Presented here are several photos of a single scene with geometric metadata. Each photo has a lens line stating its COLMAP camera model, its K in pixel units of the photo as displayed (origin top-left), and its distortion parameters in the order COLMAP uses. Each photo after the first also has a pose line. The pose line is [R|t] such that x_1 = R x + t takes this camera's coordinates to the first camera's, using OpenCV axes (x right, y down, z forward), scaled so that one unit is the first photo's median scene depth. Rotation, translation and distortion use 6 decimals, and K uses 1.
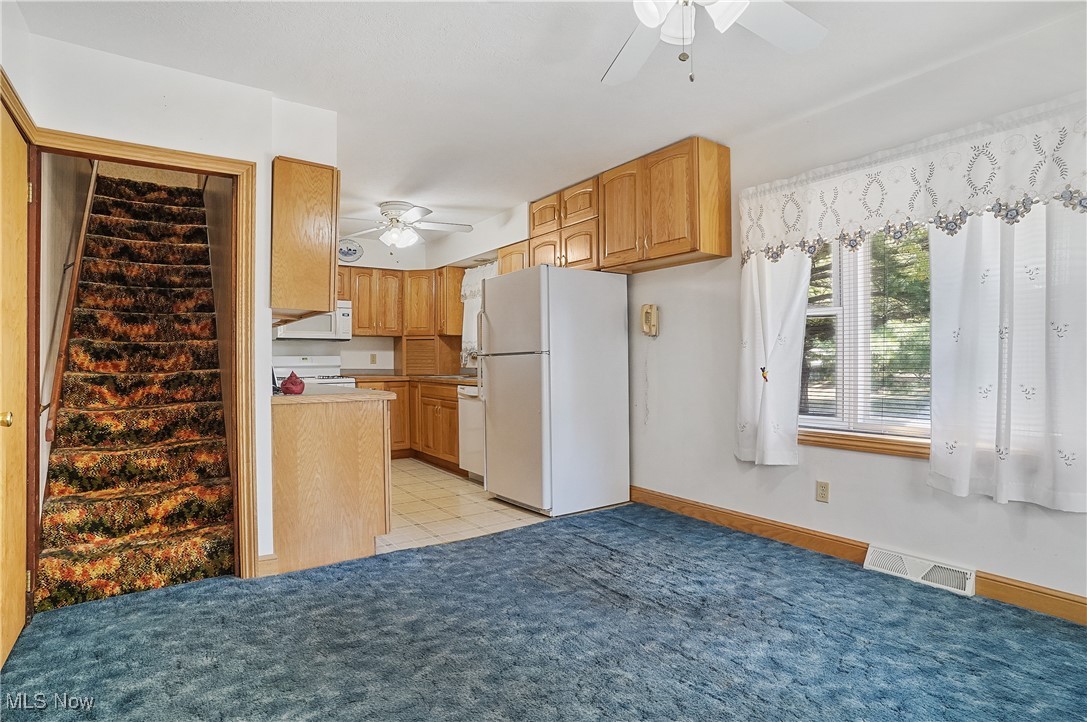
lens RADIAL K [[566.2, 0, 542.0], [0, 566.2, 368.9], [0, 0, 1]] dist [-0.079734, 0.044077]
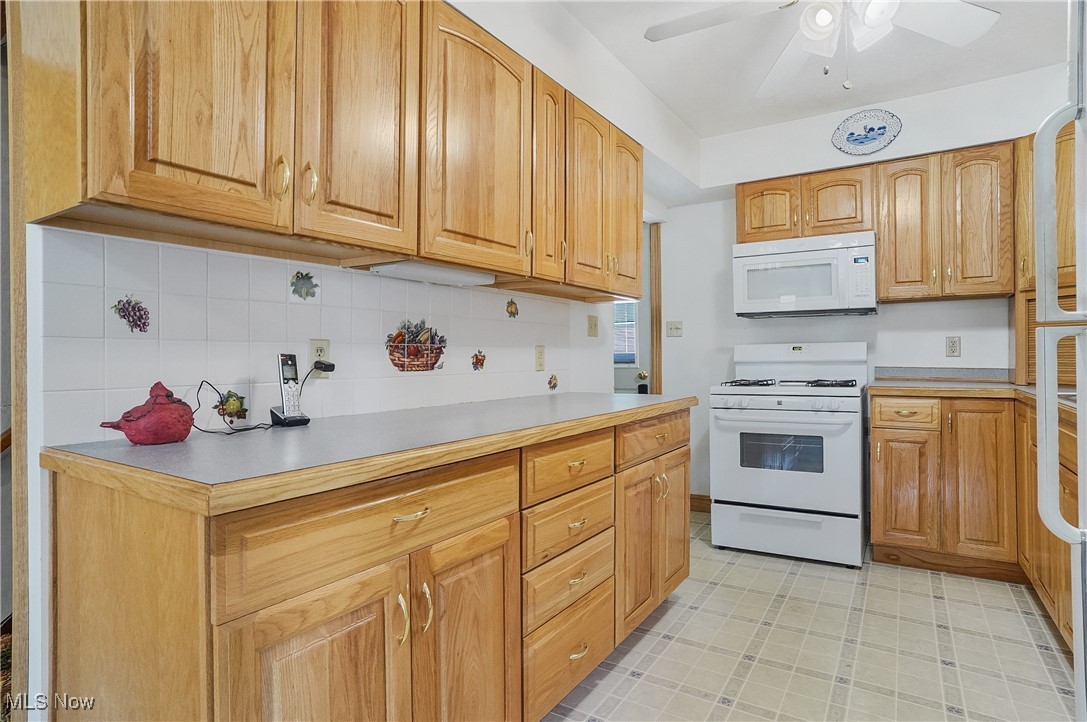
lens RADIAL K [[576.3, 0, 544.5], [0, 576.3, 354.4], [0, 0, 1]] dist [-0.081073, 0.047172]
pose [[0.381576, -0.001998, -0.924335, 0.016766], [-0.006015, 0.999971, -0.004644, -0.015922], [0.924318, 0.007332, 0.381553, 1.129678]]
